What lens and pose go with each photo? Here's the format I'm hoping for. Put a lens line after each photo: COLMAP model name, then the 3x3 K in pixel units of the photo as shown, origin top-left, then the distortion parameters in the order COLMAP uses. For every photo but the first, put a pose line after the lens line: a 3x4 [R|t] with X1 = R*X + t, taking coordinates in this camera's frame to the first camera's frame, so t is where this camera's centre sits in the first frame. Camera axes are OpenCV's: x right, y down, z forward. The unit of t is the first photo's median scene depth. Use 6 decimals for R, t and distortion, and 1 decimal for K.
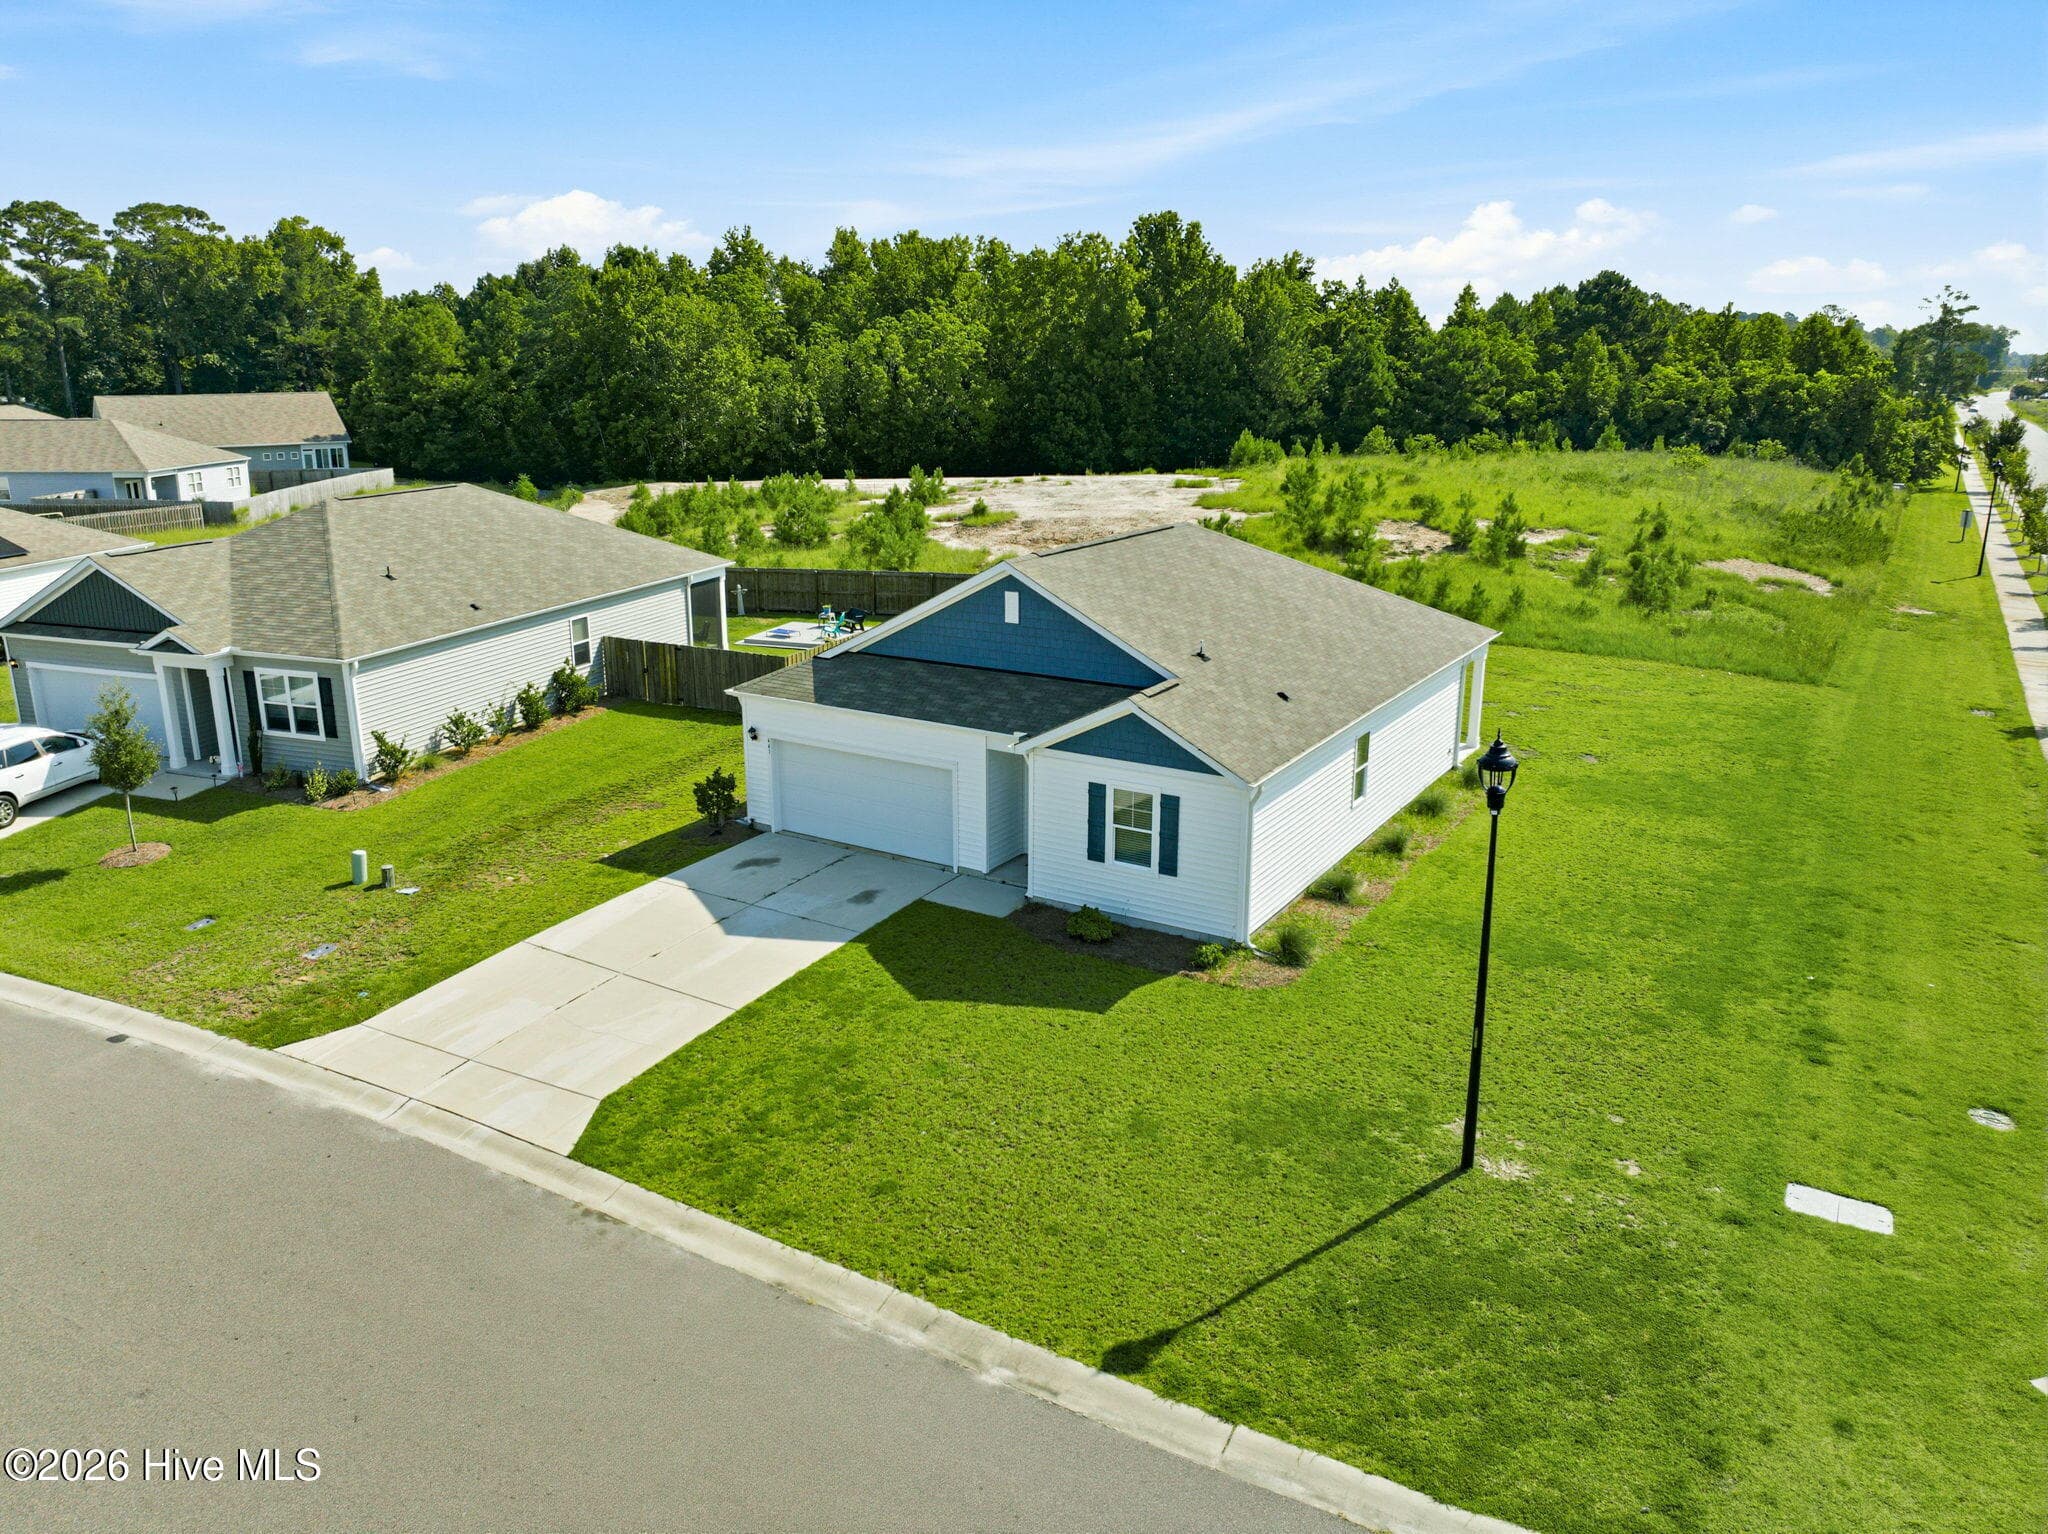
lens RADIAL K [[1449.5, 0, 1014.0], [0, 1449.5, 763.7], [0, 0, 1]] dist [-0.039923, 0.000784]
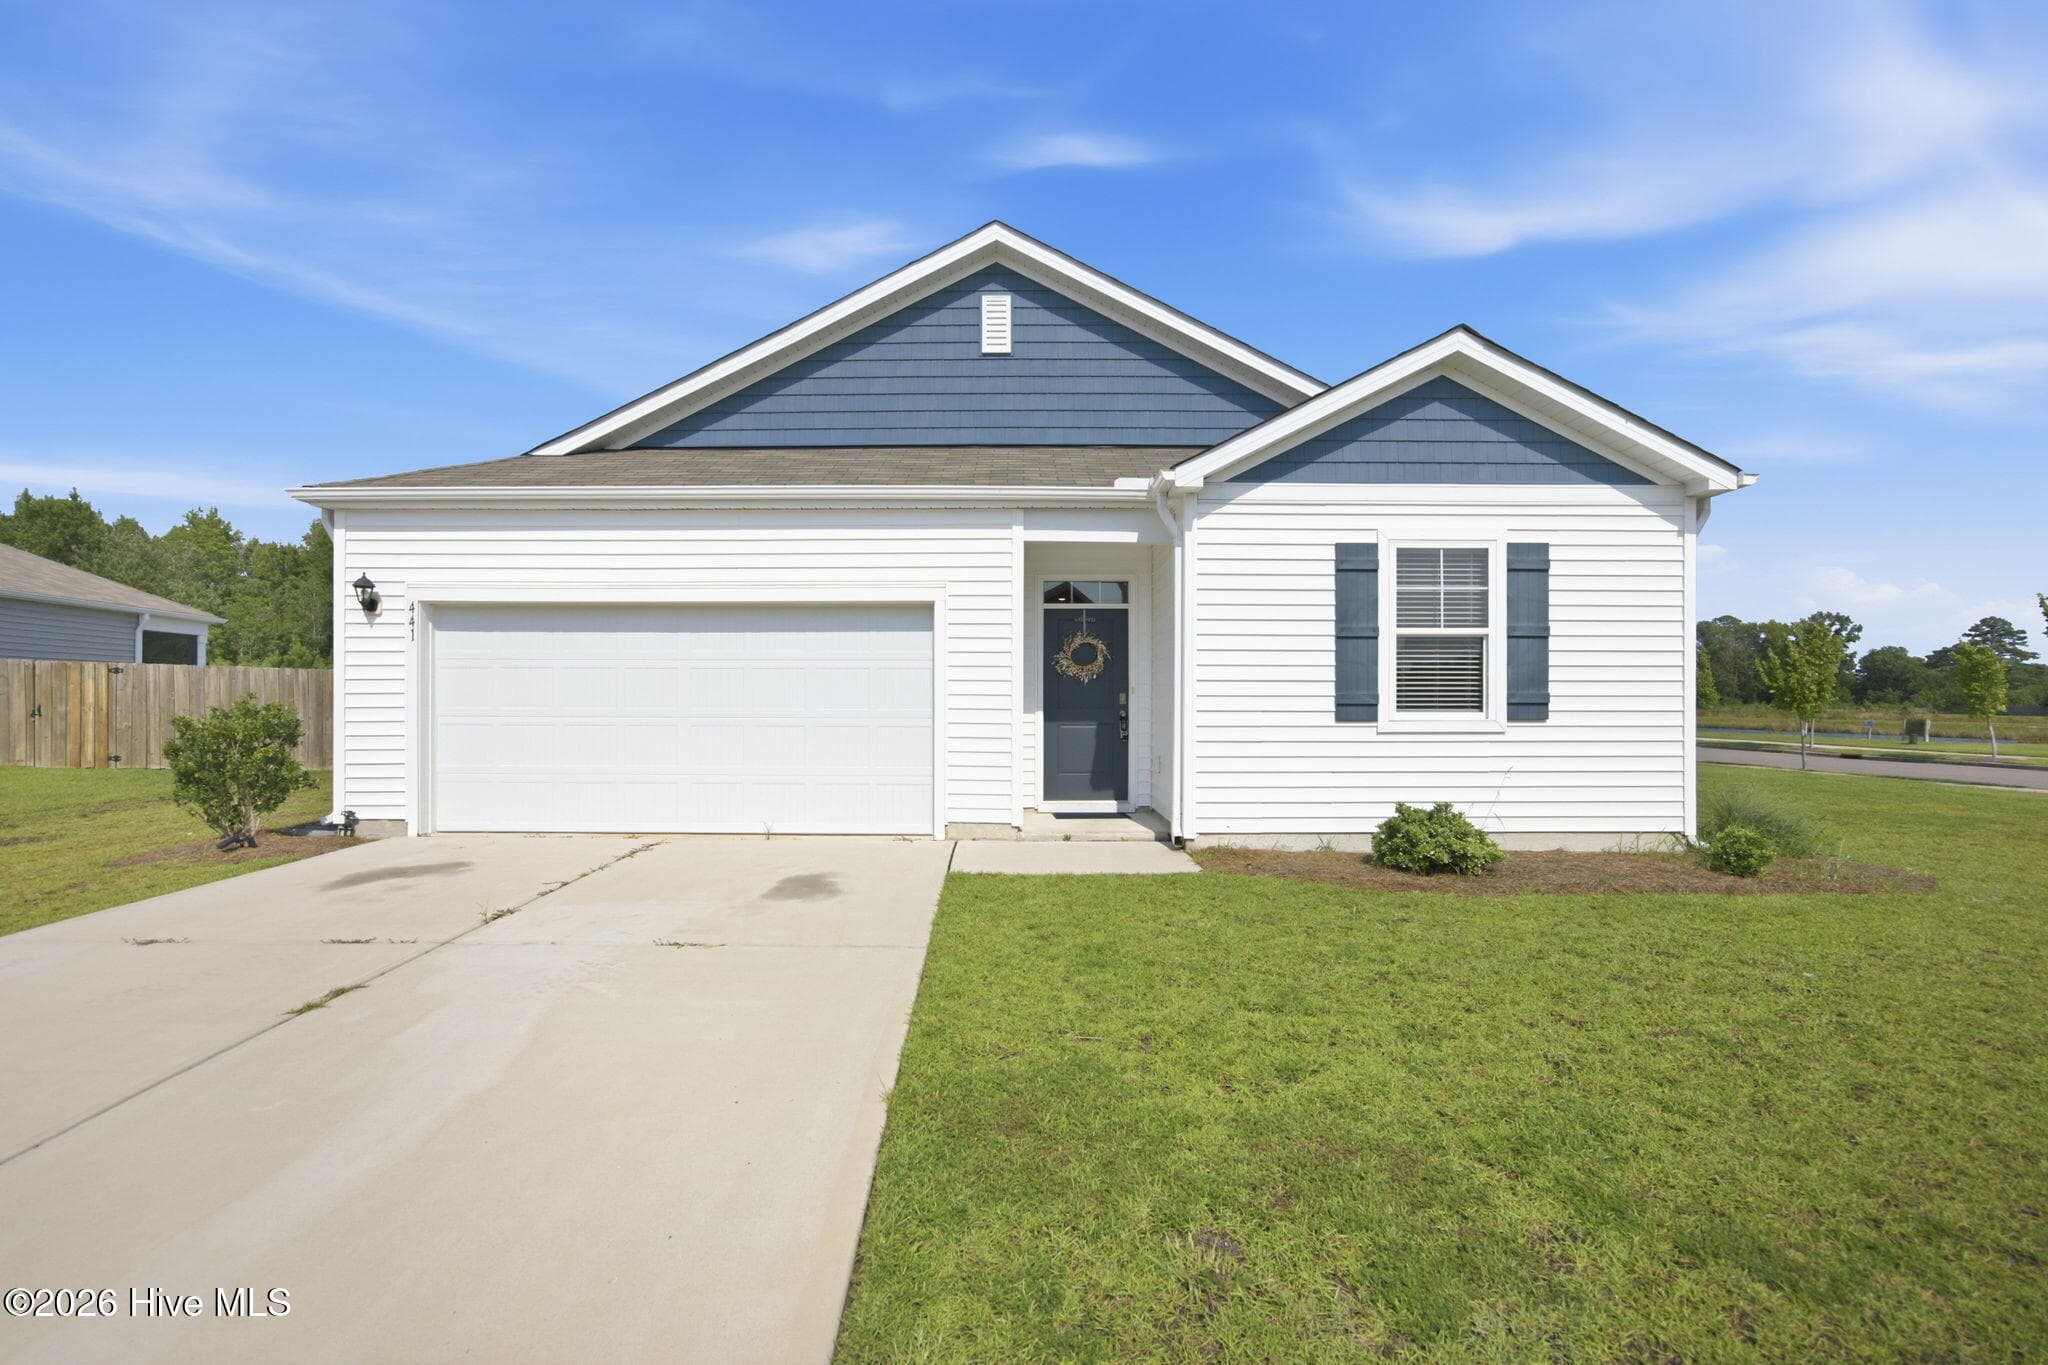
lens RADIAL K [[932.7, 0, 1024.3], [0, 932.7, 699.3], [0, 0, 1]] dist [-0.021536, 0.008159]
pose [[0.846778, 0.003390, 0.531935, -0.175385], [0.142561, 0.961953, -0.233071, 0.106288], [-0.512487, 0.273193, 0.814078, 0.753547]]
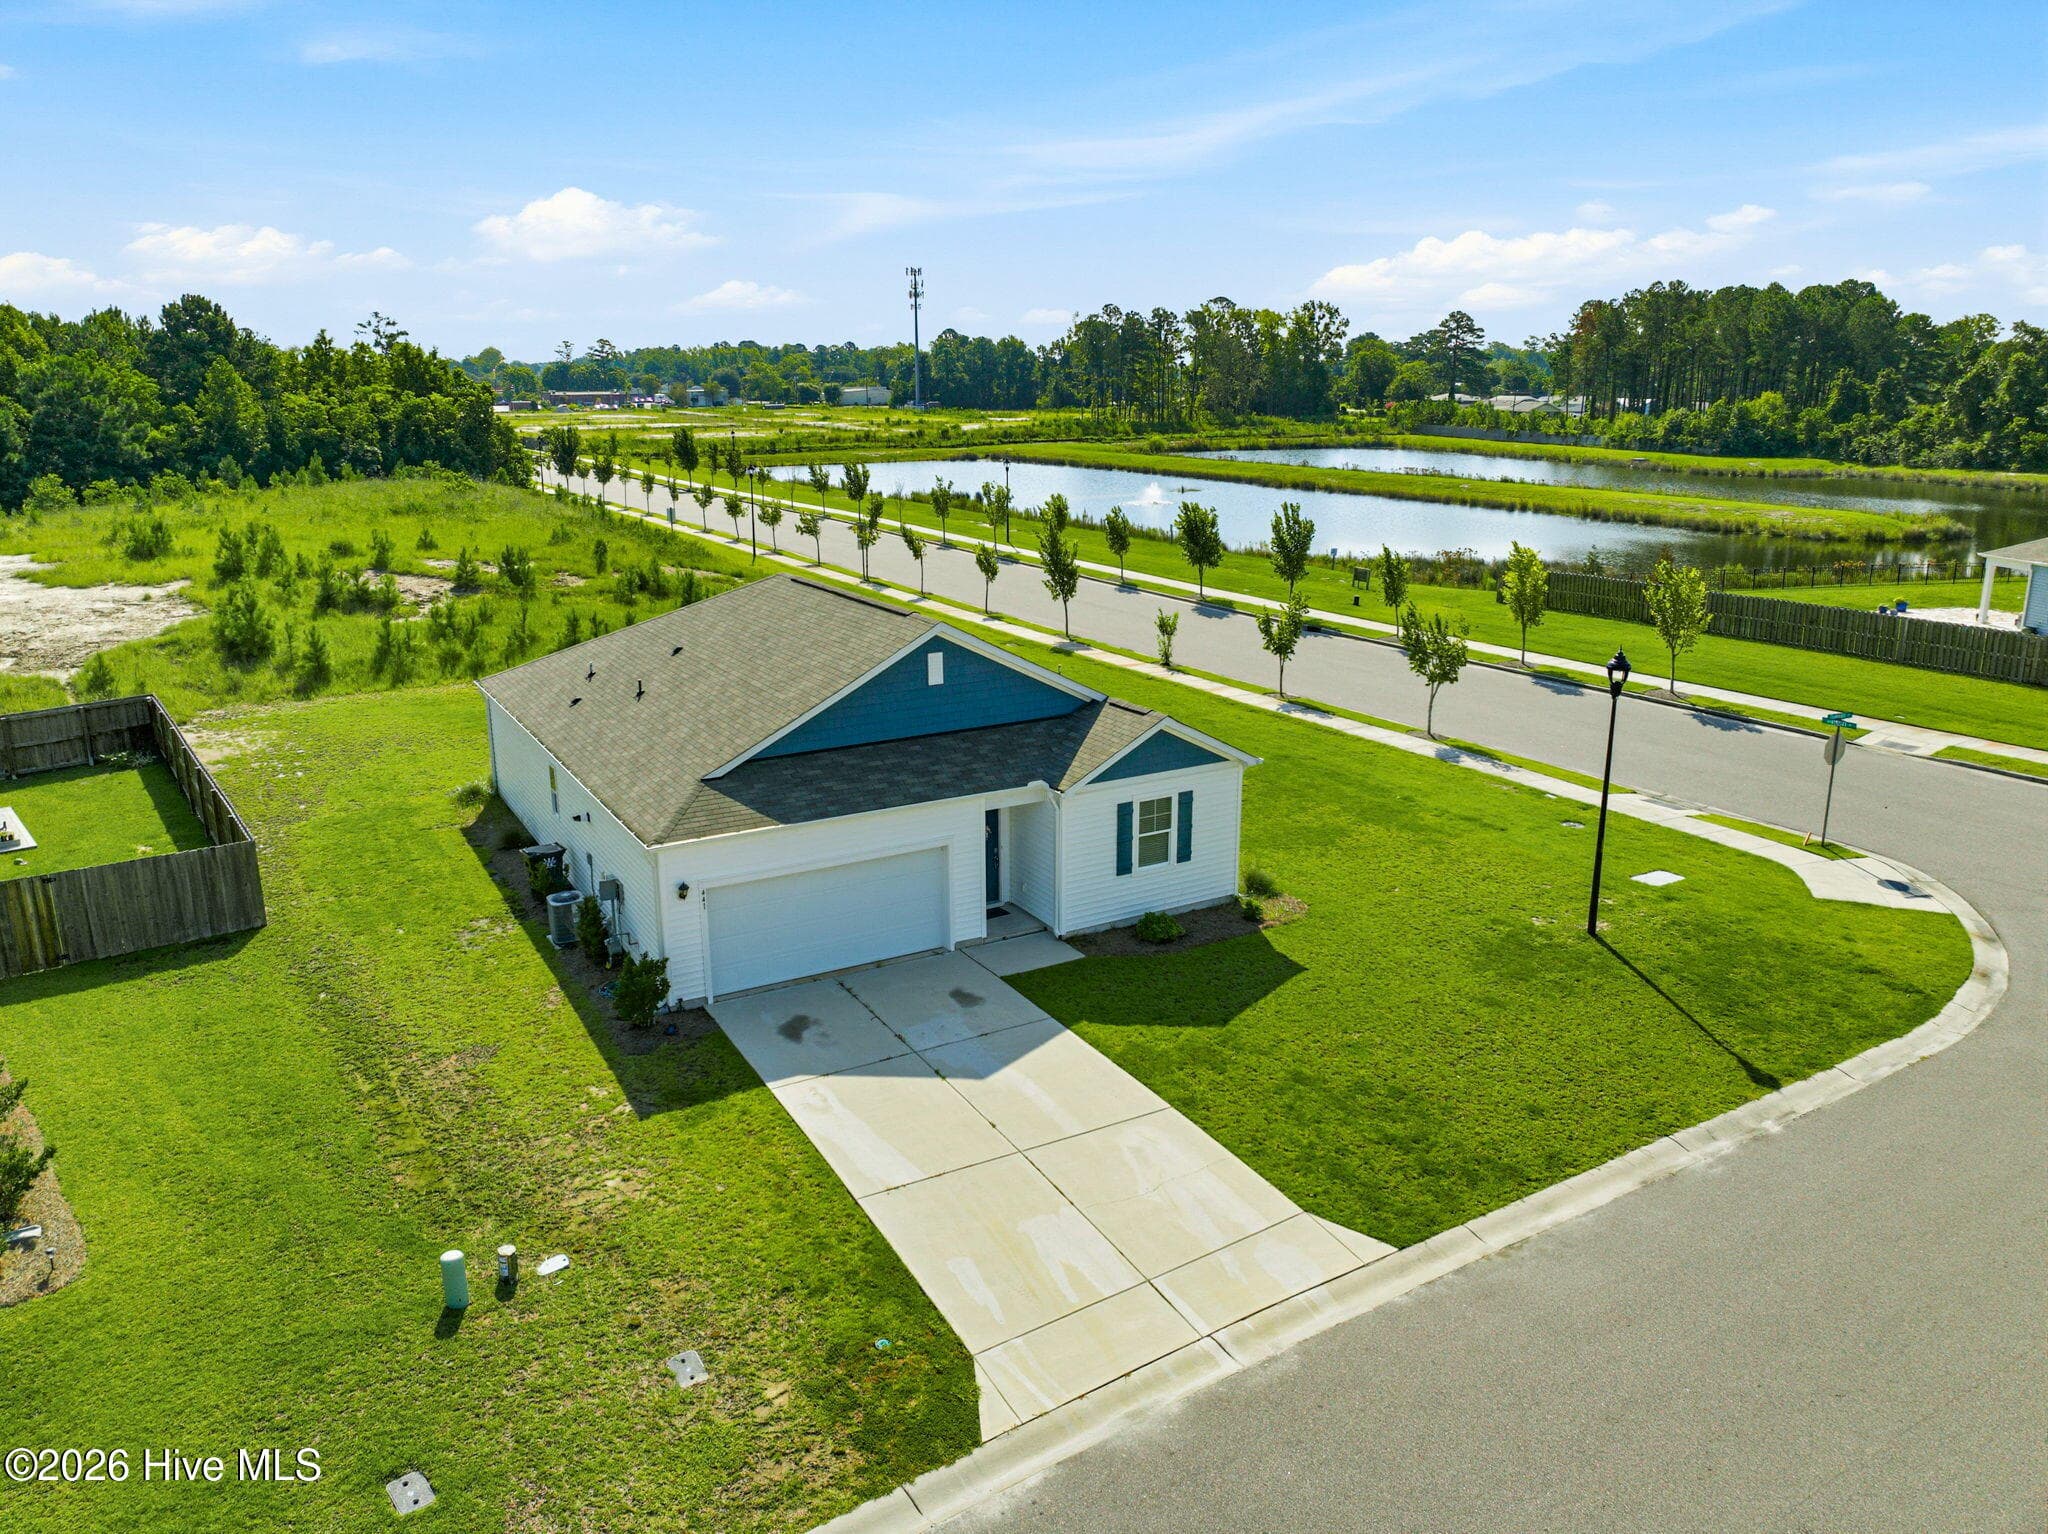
lens RADIAL K [[1449.5, 0, 1021.3], [0, 1449.5, 737.2], [0, 0, 1]] dist [-0.039923, 0.000784]
pose [[0.469846, -0.217423, 0.855554, -0.818671], [0.242030, 0.963782, 0.112011, -0.158832], [-0.848921, 0.154442, 0.505452, 0.466168]]
